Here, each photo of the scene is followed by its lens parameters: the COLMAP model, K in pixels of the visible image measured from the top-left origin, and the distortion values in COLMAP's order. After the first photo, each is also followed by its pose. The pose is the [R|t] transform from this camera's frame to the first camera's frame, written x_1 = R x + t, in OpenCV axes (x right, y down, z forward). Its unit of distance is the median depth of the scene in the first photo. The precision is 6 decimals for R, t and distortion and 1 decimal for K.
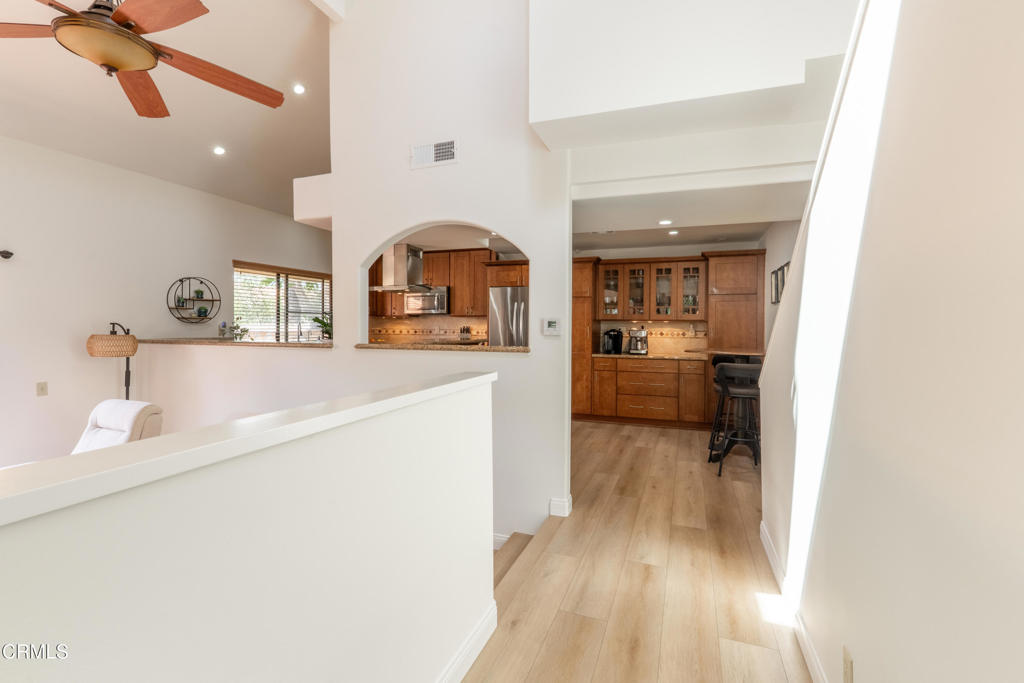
lens RADIAL K [[460.3, 0, 519.4], [0, 460.3, 335.7], [0, 0, 1]] dist [-0.001616, -0.000572]
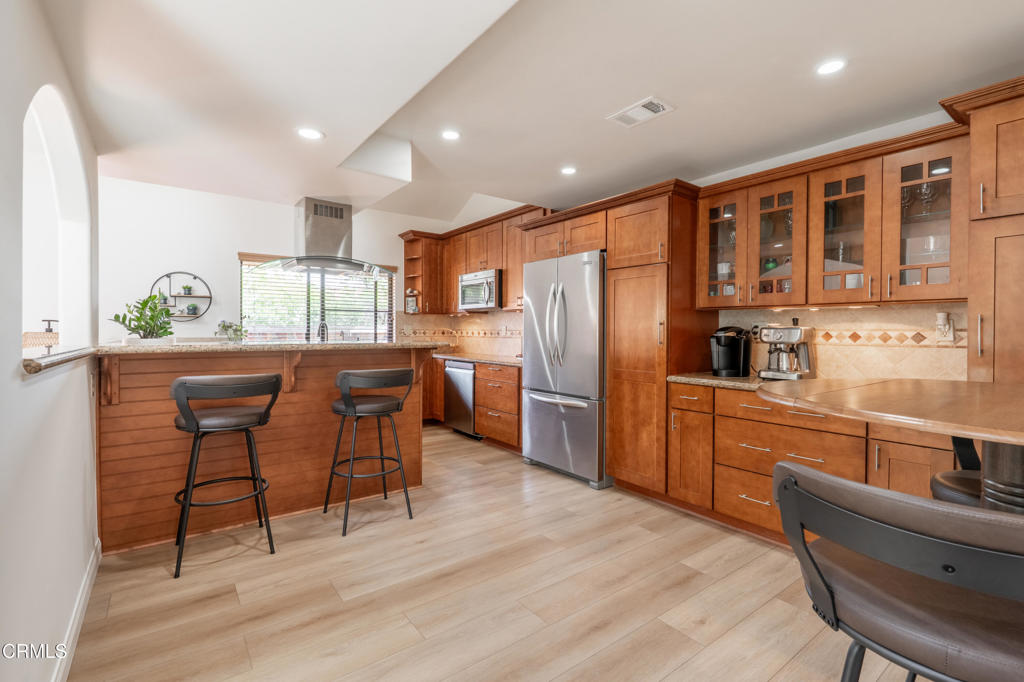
lens RADIAL K [[460.3, 0, 507.5], [0, 460.3, 338.2], [0, 0, 1]] dist [-0.001616, -0.000572]
pose [[0.833238, 0.006192, -0.552880, 0.288653], [-0.010141, 0.999940, -0.004085, 0.002891], [0.552822, 0.009010, 0.833251, 0.480200]]
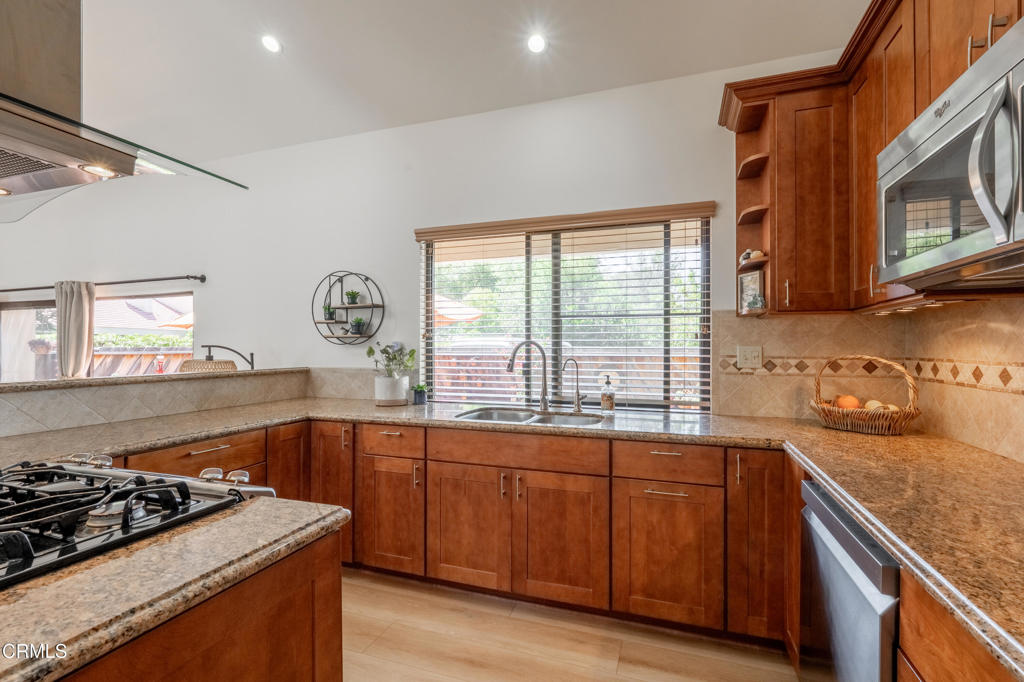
lens RADIAL K [[460.3, 0, 516.7], [0, 460.3, 345.1], [0, 0, 1]] dist [-0.001616, -0.000572]
pose [[0.001737, -0.007526, -0.999970, -0.059790], [-0.018088, 0.999808, -0.007556, -0.021183], [0.999835, 0.018100, 0.001601, 1.002523]]
